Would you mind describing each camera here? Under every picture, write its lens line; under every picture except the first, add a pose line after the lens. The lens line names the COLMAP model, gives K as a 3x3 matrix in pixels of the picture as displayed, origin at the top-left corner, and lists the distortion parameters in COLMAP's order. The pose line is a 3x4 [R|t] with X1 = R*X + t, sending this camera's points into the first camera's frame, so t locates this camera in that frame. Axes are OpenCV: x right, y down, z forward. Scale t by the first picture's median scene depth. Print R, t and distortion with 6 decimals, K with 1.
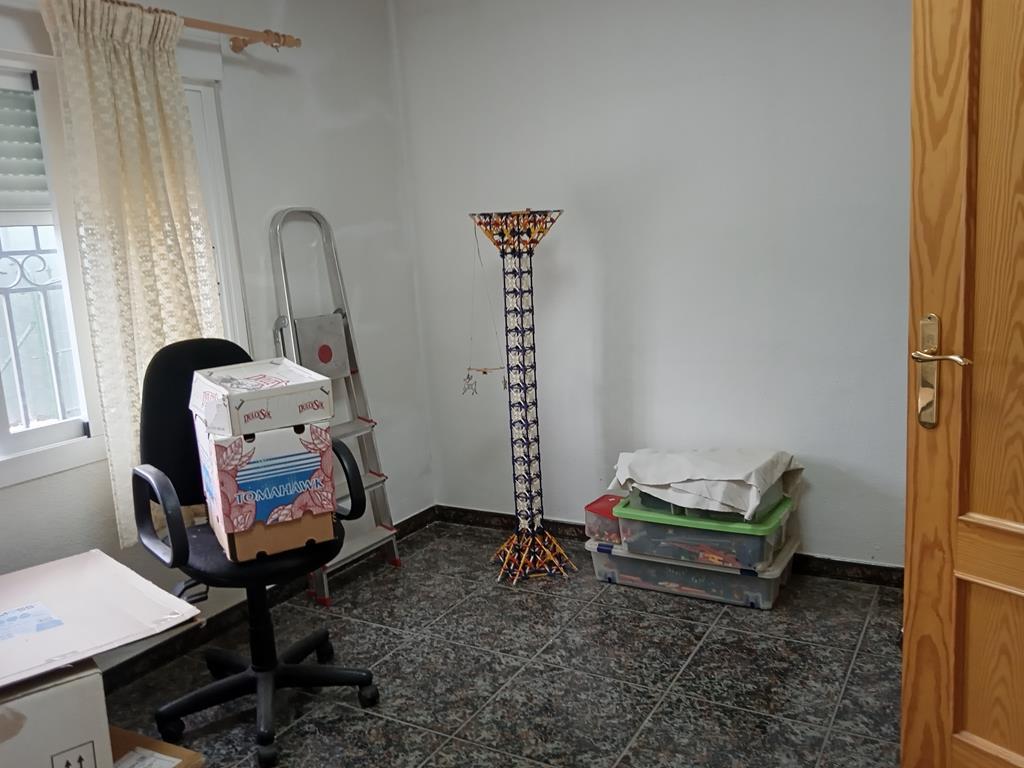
lens RADIAL K [[830.8, 0, 495.8], [0, 830.8, 384.4], [0, 0, 1]] dist [0.032778, -0.090044]
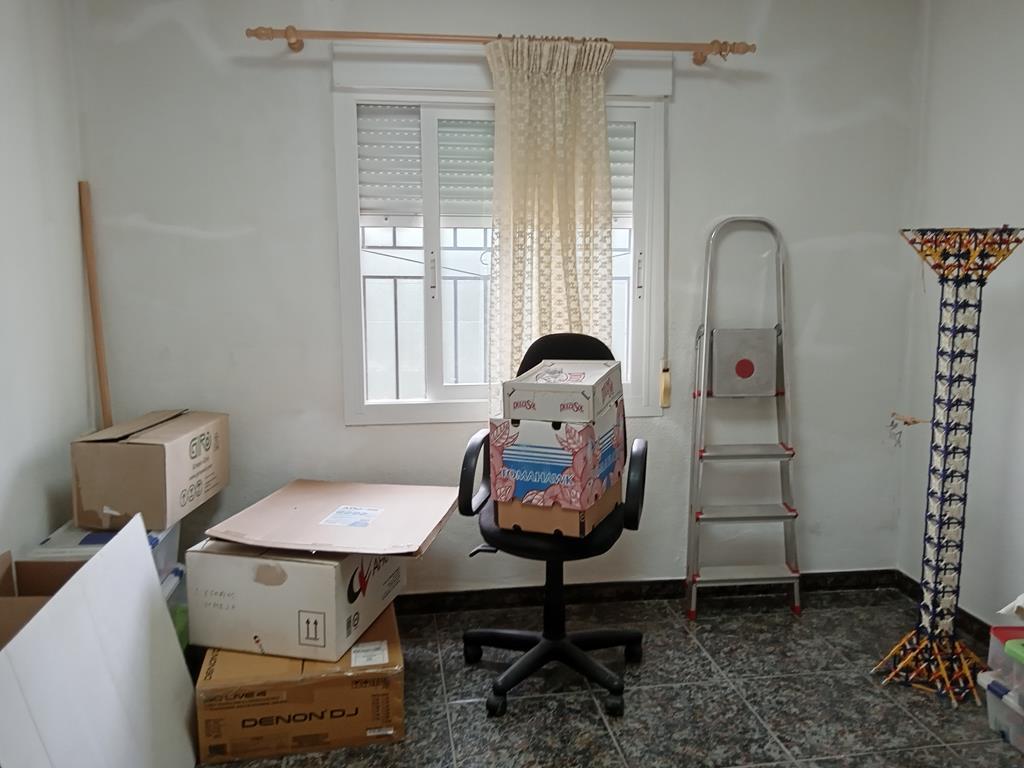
lens RADIAL K [[833.5, 0, 531.0], [0, 833.5, 384.7], [0, 0, 1]] dist [0.075255, -0.147765]
pose [[0.640324, 0.173686, -0.748210, 0.464479], [-0.173260, 0.981654, 0.079600, -0.067036], [0.748309, 0.078665, 0.658669, 0.222939]]
